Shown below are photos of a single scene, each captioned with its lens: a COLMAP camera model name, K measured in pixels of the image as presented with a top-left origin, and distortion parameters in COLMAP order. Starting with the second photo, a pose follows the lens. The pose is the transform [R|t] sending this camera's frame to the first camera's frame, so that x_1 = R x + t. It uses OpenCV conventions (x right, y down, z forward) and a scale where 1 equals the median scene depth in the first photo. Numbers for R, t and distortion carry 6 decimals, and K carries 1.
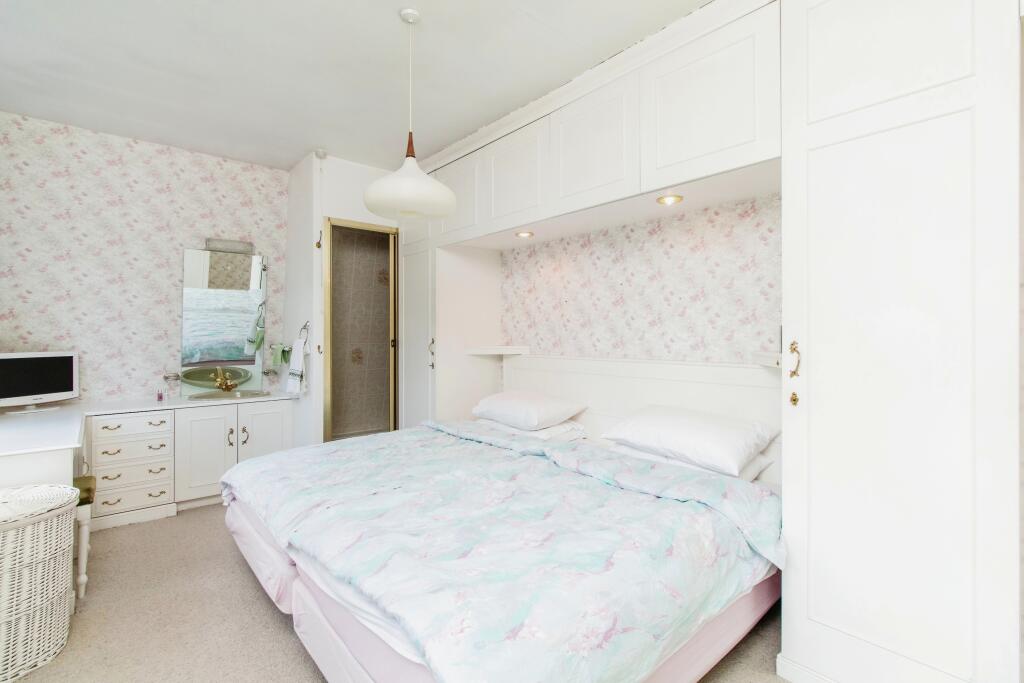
lens RADIAL K [[467.8, 0, 512.0], [0, 467.8, 341.5], [0, 0, 1]] dist [0.010403, 0.000138]
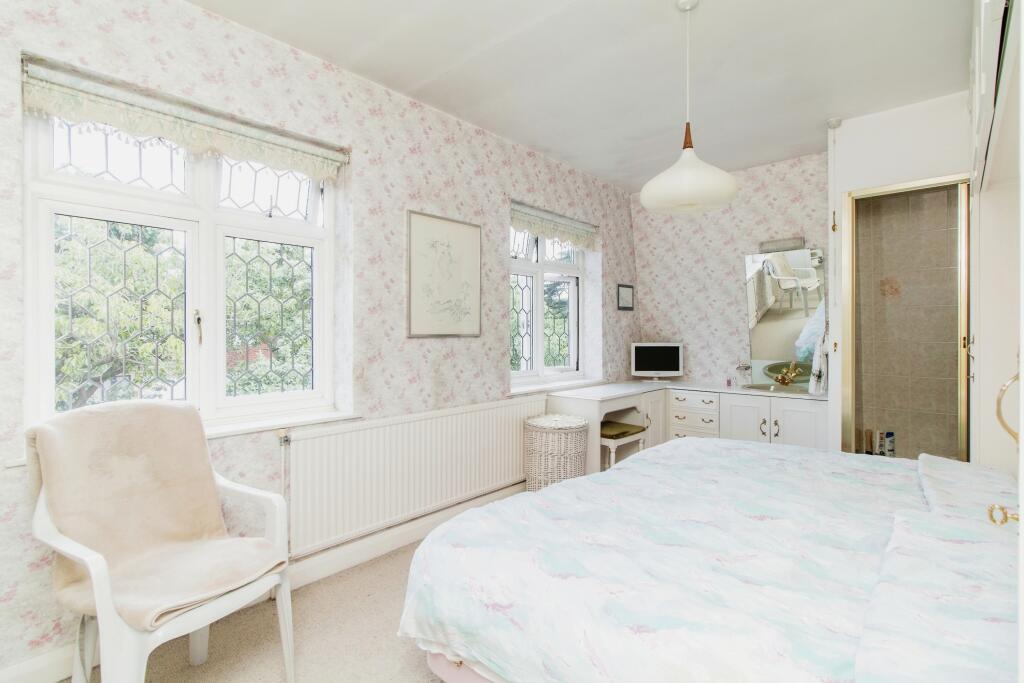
lens RADIAL K [[494.4, 0, 512.0], [0, 494.4, 341.5], [0, 0, 1]] dist [0.000928, 0.000106]
pose [[0.126239, 0.017089, -0.991853, 0.433981], [-0.013202, 0.999792, 0.015545, 0.000277], [0.991912, 0.011132, 0.126439, 0.291573]]
